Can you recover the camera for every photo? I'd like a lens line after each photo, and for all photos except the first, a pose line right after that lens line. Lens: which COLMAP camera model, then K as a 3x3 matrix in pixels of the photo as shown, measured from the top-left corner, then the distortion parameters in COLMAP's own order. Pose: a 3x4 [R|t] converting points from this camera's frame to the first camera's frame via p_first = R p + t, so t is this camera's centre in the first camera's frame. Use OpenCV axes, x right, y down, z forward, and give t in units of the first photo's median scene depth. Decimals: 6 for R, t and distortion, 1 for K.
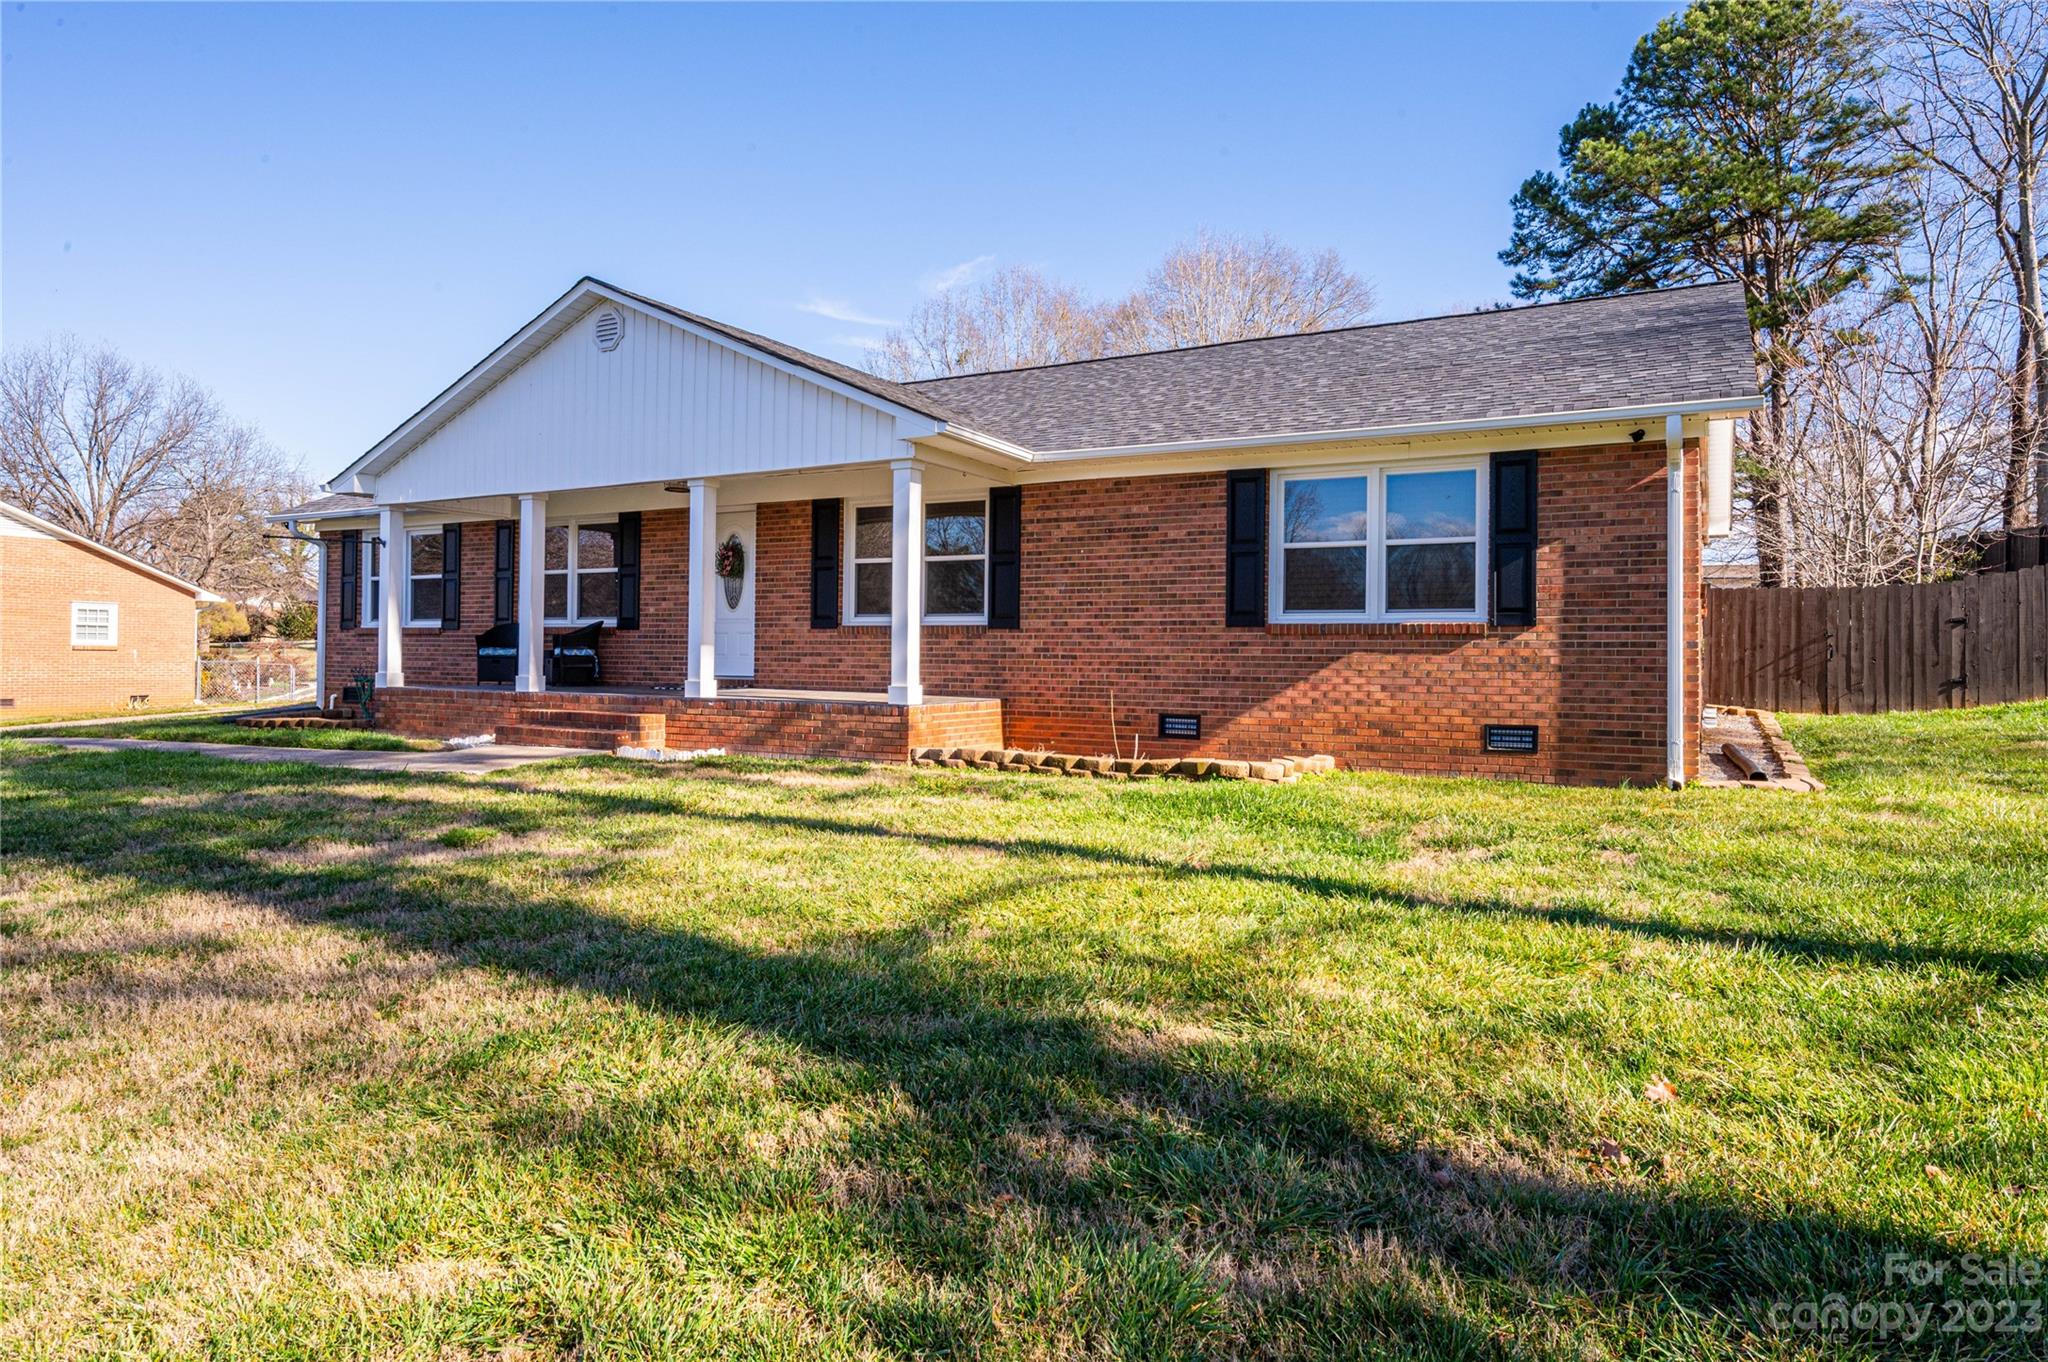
lens RADIAL K [[1227.8, 0, 1016.3], [0, 1227.8, 668.9], [0, 0, 1]] dist [-0.023366, 0.000864]
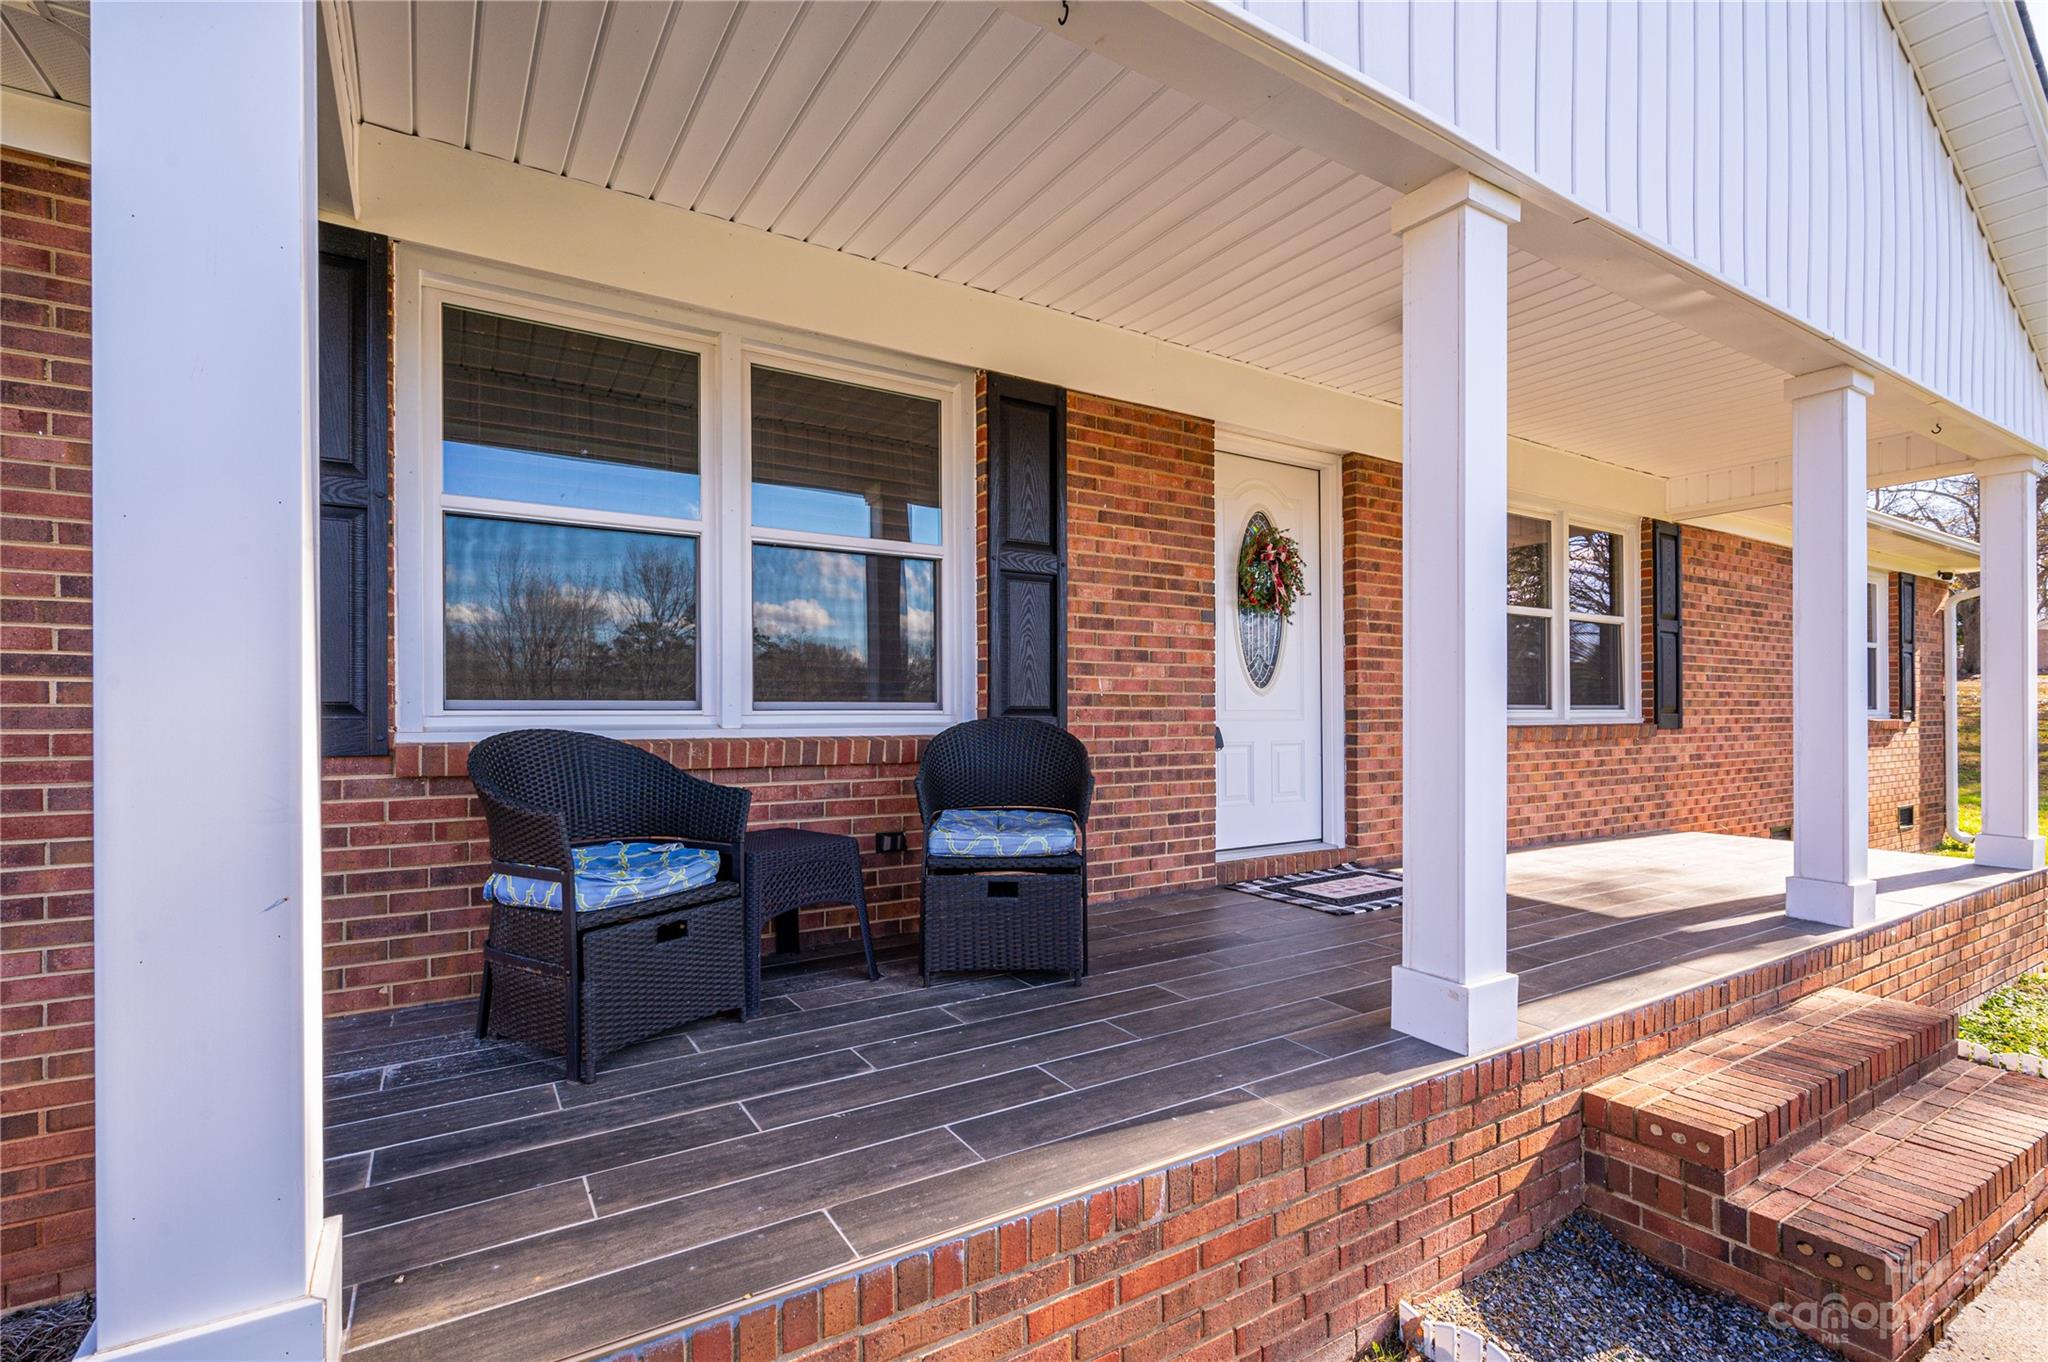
lens RADIAL K [[934.6, 0, 1020.6], [0, 934.6, 693.5], [0, 0, 1]] dist [-0.000869, -0.000081]
pose [[0.483270, -0.006769, 0.875445, -0.715670], [0.002292, 0.999976, 0.006467, -0.063023], [-0.875468, -0.001119, 0.483274, 1.182093]]
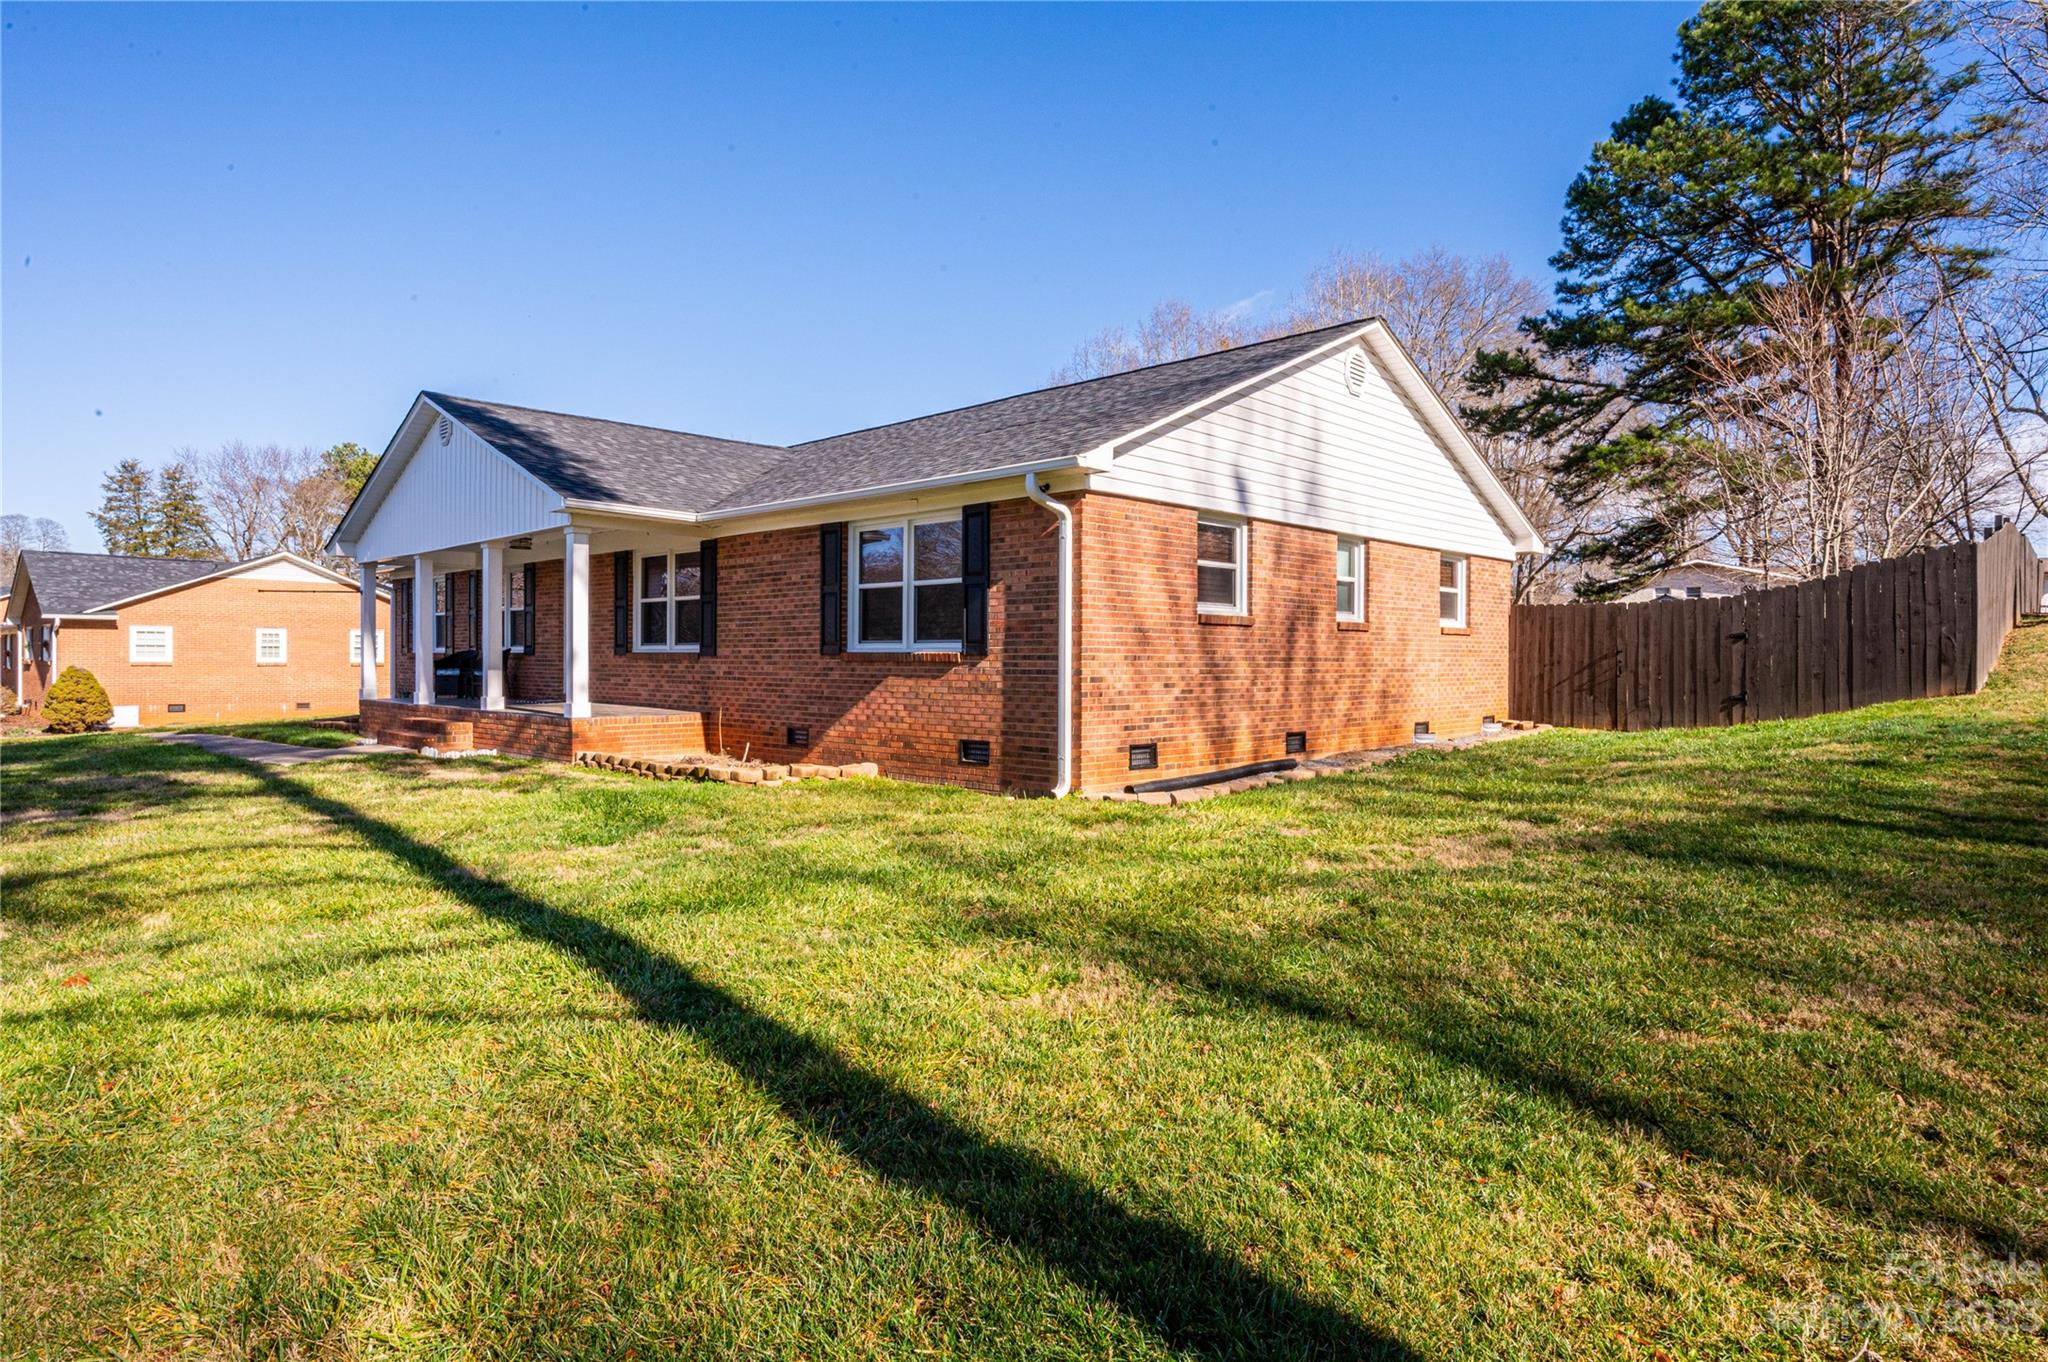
lens RADIAL K [[1152.7, 0, 1031.3], [0, 1152.7, 689.1], [0, 0, 1]] dist [-0.017031, -0.000612]
pose [[0.968190, 0.001712, -0.250212, 0.657998], [0.002129, 0.999884, 0.015079, -0.017423], [0.250208, -0.015132, 0.968074, -0.041177]]
